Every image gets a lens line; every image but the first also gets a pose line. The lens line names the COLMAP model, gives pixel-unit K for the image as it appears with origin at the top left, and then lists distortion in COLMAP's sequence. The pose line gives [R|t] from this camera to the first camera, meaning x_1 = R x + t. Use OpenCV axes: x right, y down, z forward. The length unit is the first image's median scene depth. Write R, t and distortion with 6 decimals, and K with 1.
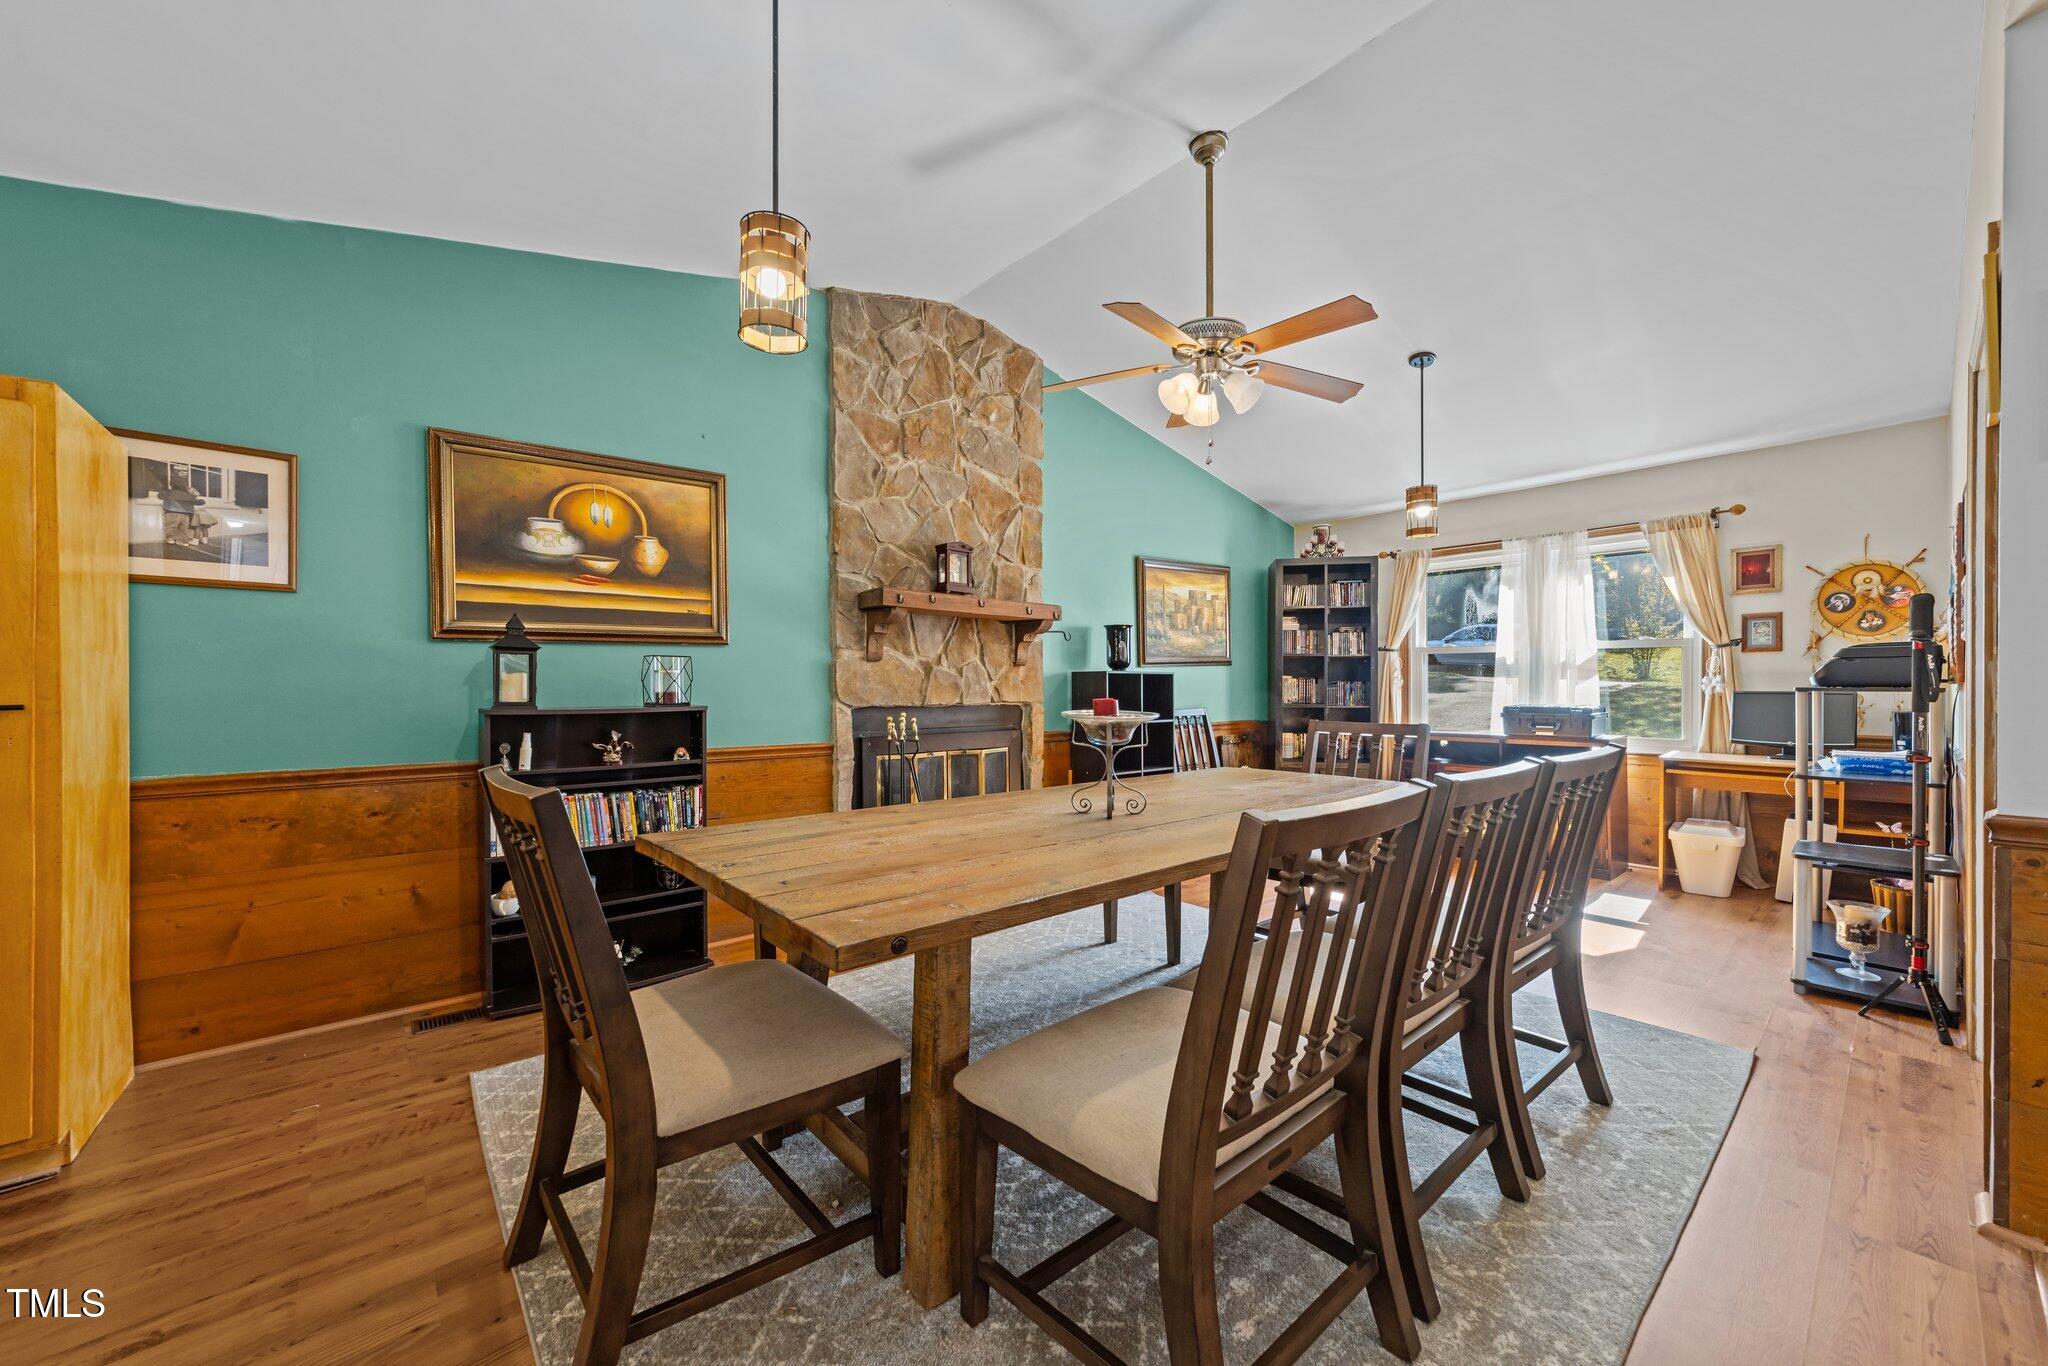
lens RADIAL K [[784.8, 0, 1021.1], [0, 784.8, 687.4], [0, 0, 1]] dist [-0.010960, 0.007587]
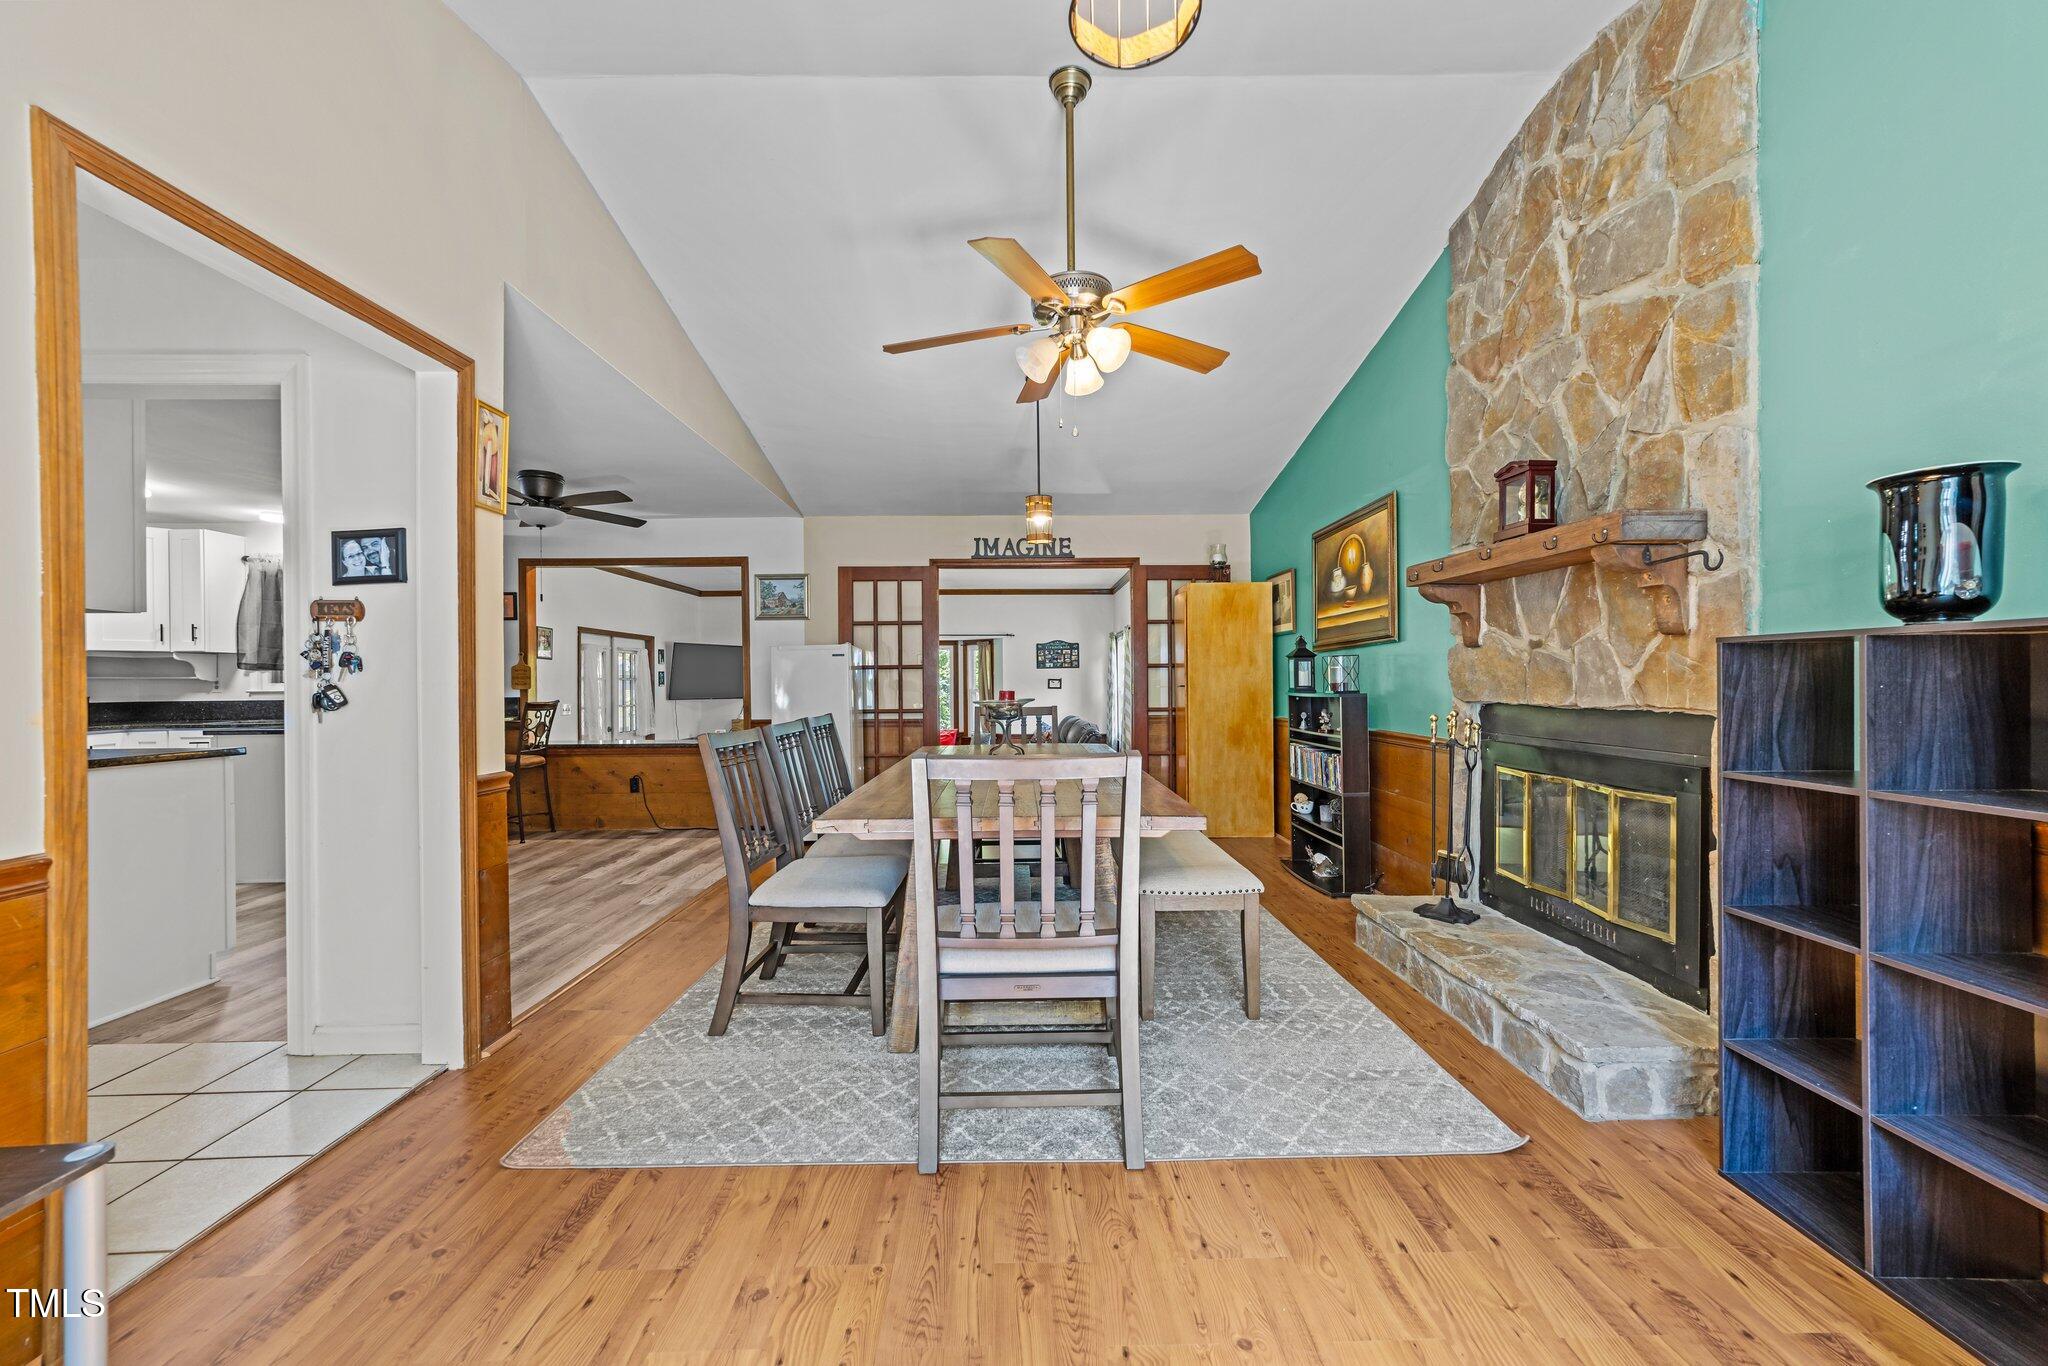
lens RADIAL K [[784.8, 0, 1021.1], [0, 784.8, 687.4], [0, 0, 1]] dist [-0.010960, 0.007587]
pose [[-0.646544, 0.013715, -0.762753, 0.683483], [0.007962, 0.999905, 0.011230, -0.003859], [0.762835, 0.001187, -0.646592, 1.079031]]
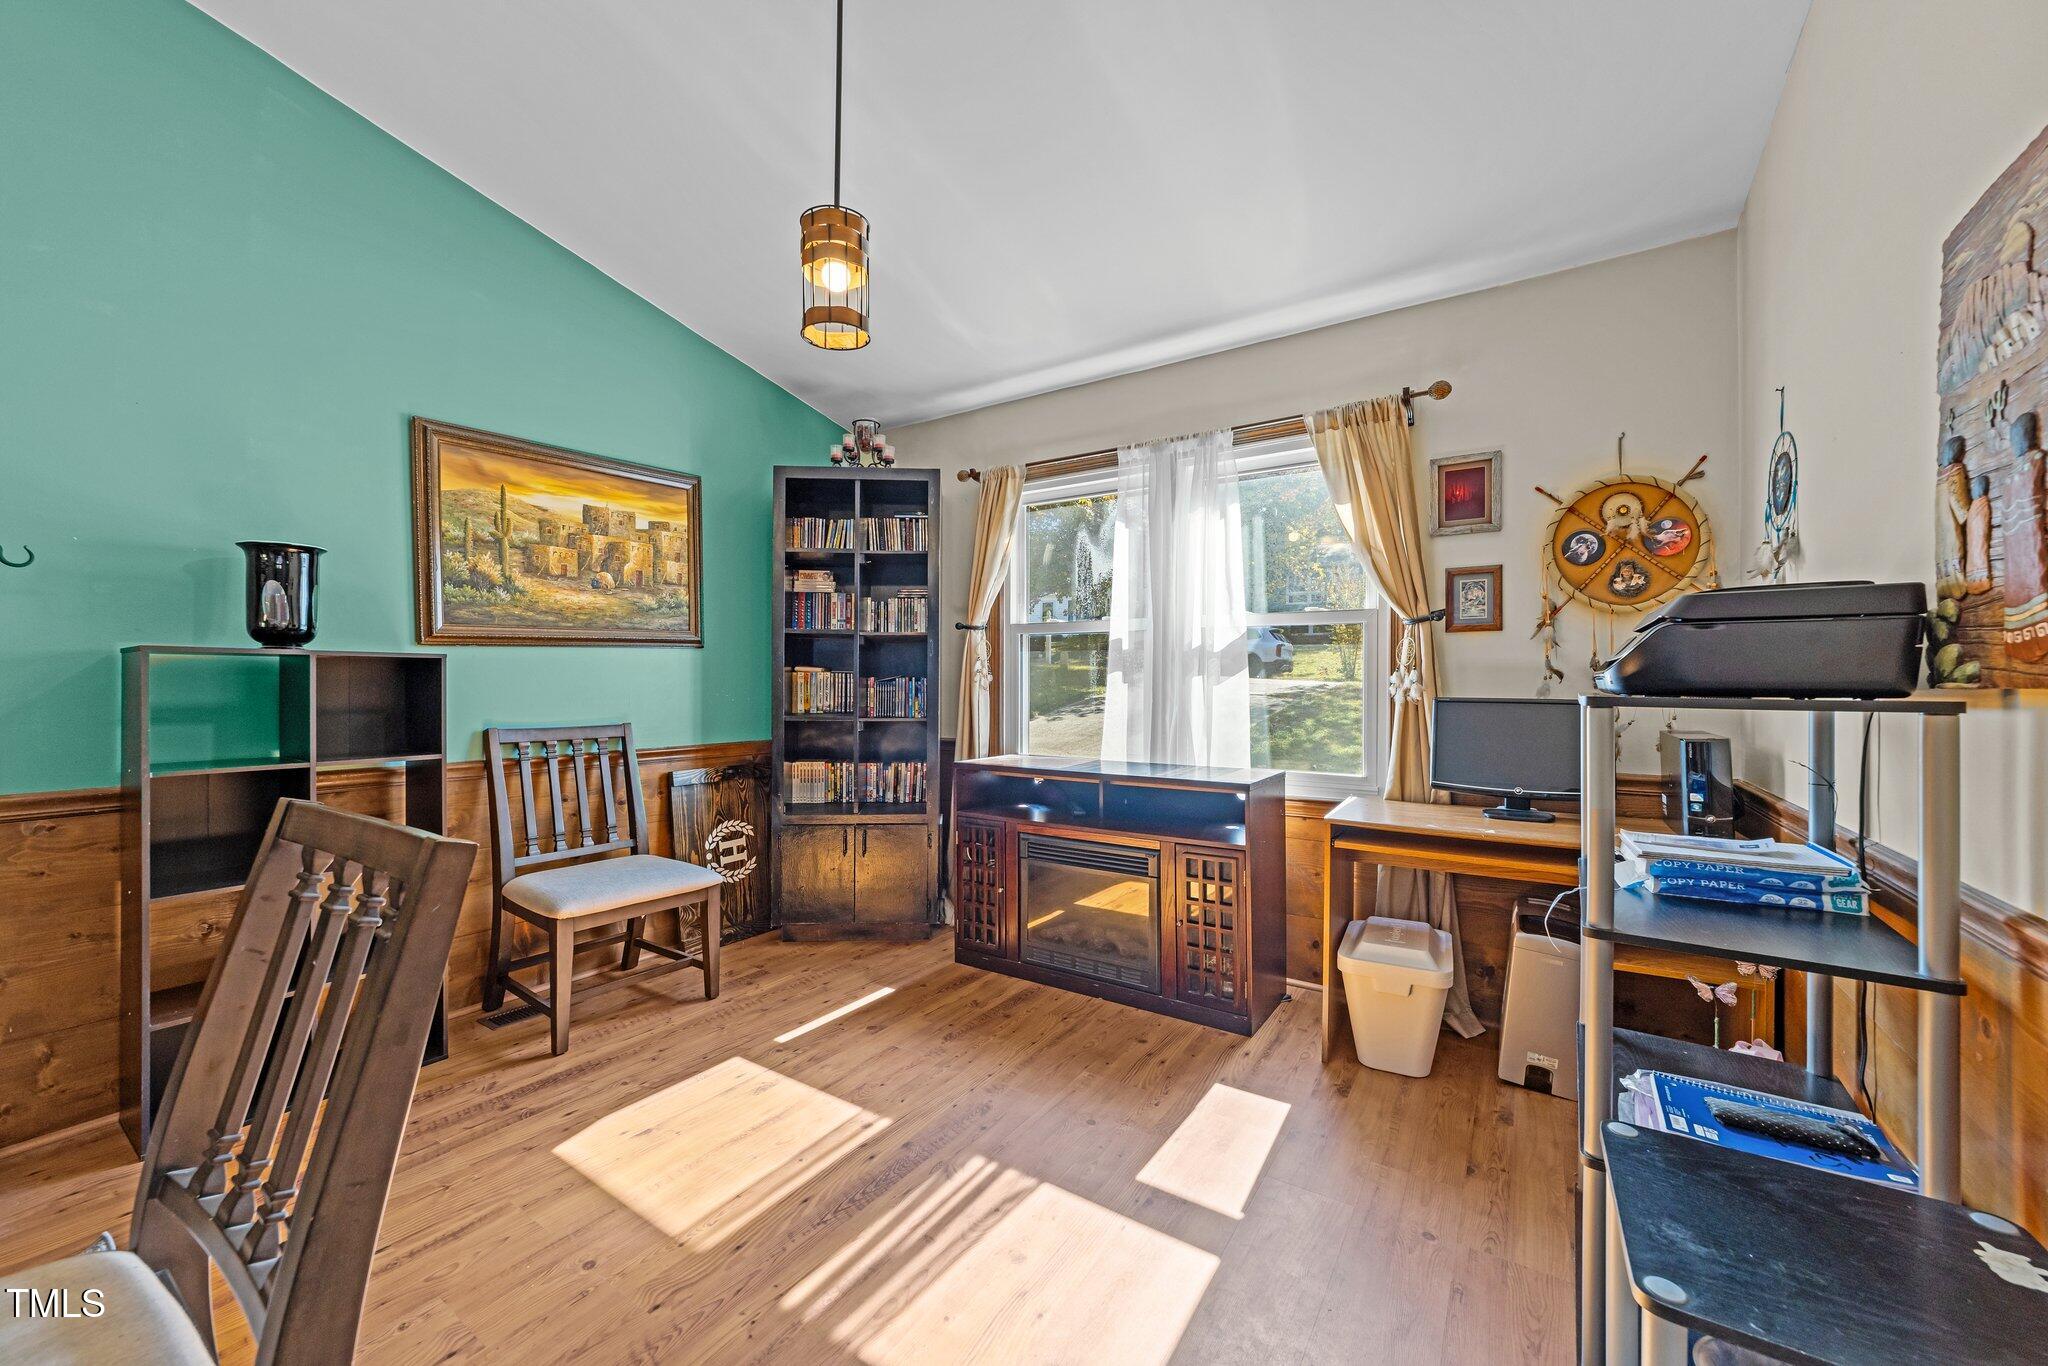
lens RADIAL K [[781.2, 0, 1012.9], [0, 781.2, 678.7], [0, 0, 1]] dist [-0.011361, 0.000092]
pose [[0.966025, 0.007244, 0.258348, 0.479206], [-0.005580, 0.999959, -0.007175, -0.003432], [-0.258389, 0.005490, 0.966025, 0.545436]]
